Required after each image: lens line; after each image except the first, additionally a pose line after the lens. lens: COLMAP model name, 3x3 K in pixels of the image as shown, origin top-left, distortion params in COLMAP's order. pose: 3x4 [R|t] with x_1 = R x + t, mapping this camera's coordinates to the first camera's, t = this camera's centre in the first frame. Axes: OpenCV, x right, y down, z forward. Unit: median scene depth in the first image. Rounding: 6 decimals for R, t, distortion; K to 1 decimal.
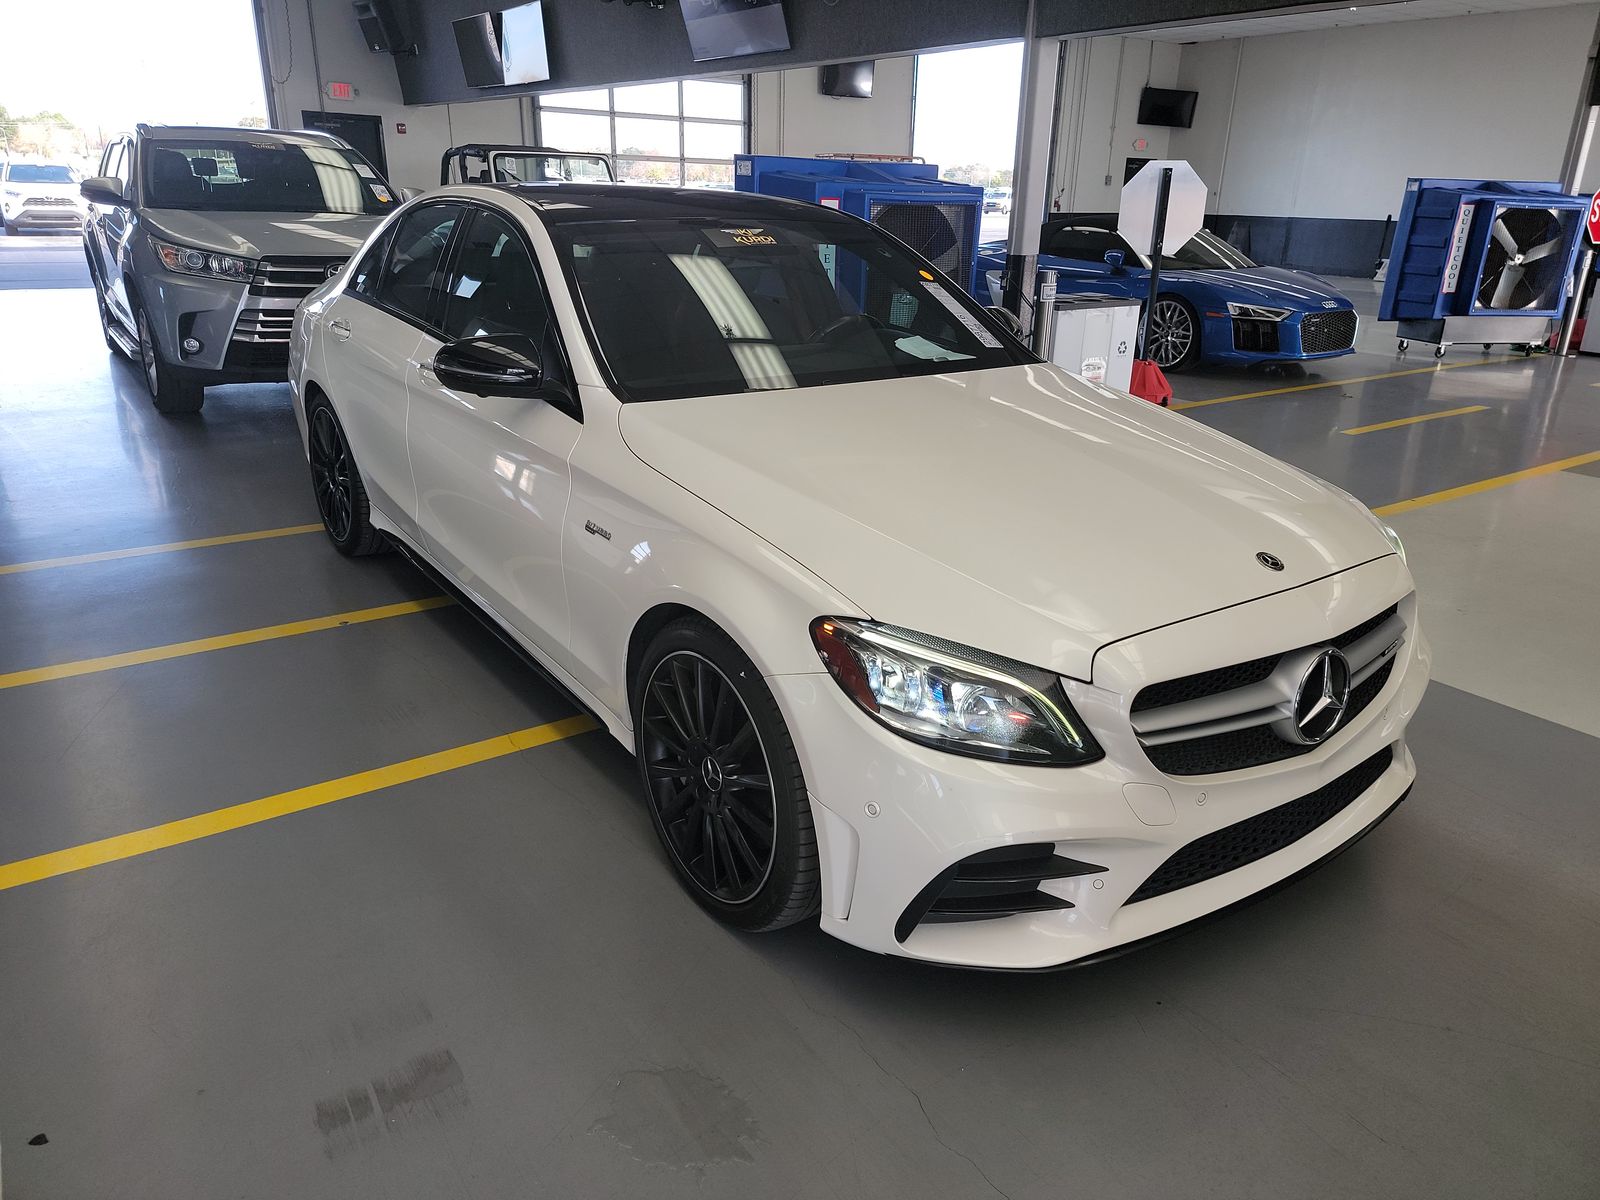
lens RADIAL K [[1131.1, 0, 830.0], [0, 1131.1, 606.7], [0, 0, 1]] dist [0.067585, -0.045755]
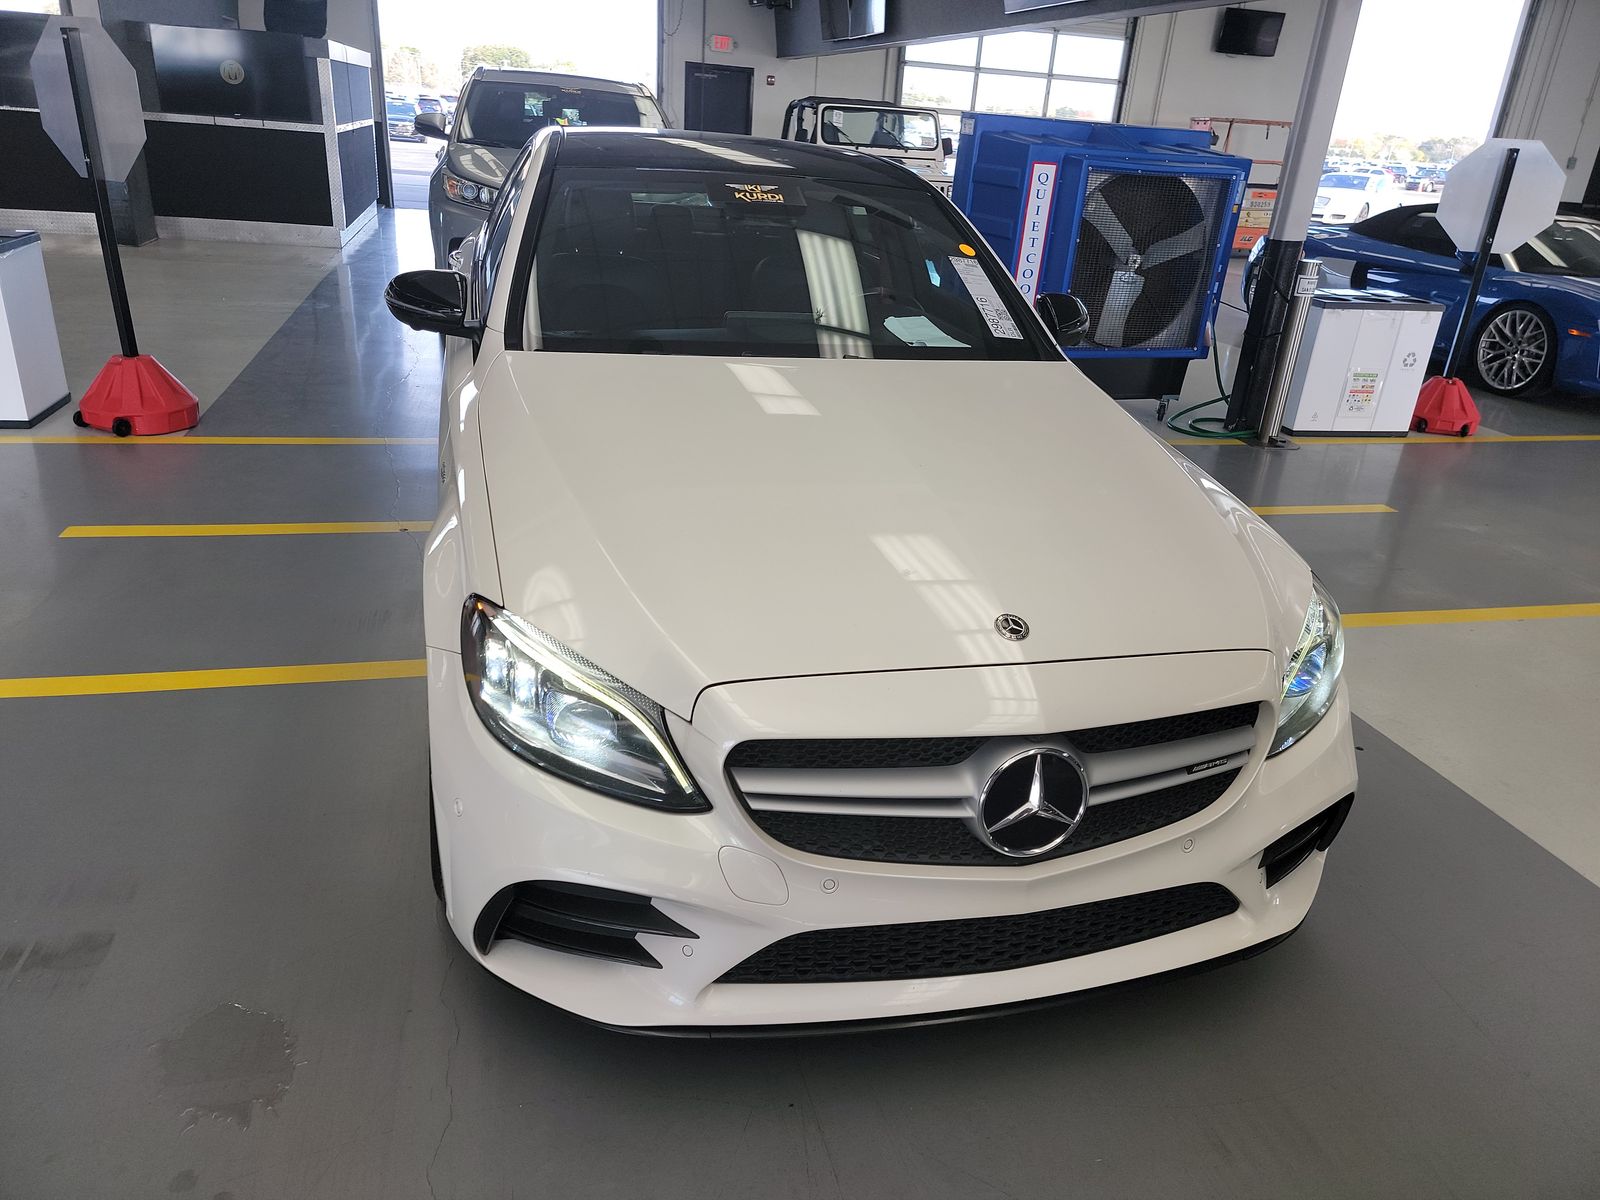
lens RADIAL K [[1131.1, 0, 798.0], [0, 1131.1, 601.7], [0, 0, 1]] dist [0.067585, -0.045755]
pose [[0.929084, 0.179654, -0.323306, 0.119117], [-0.171077, 0.983721, 0.055008, -0.018044], [0.327925, 0.004203, 0.944694, 0.043283]]
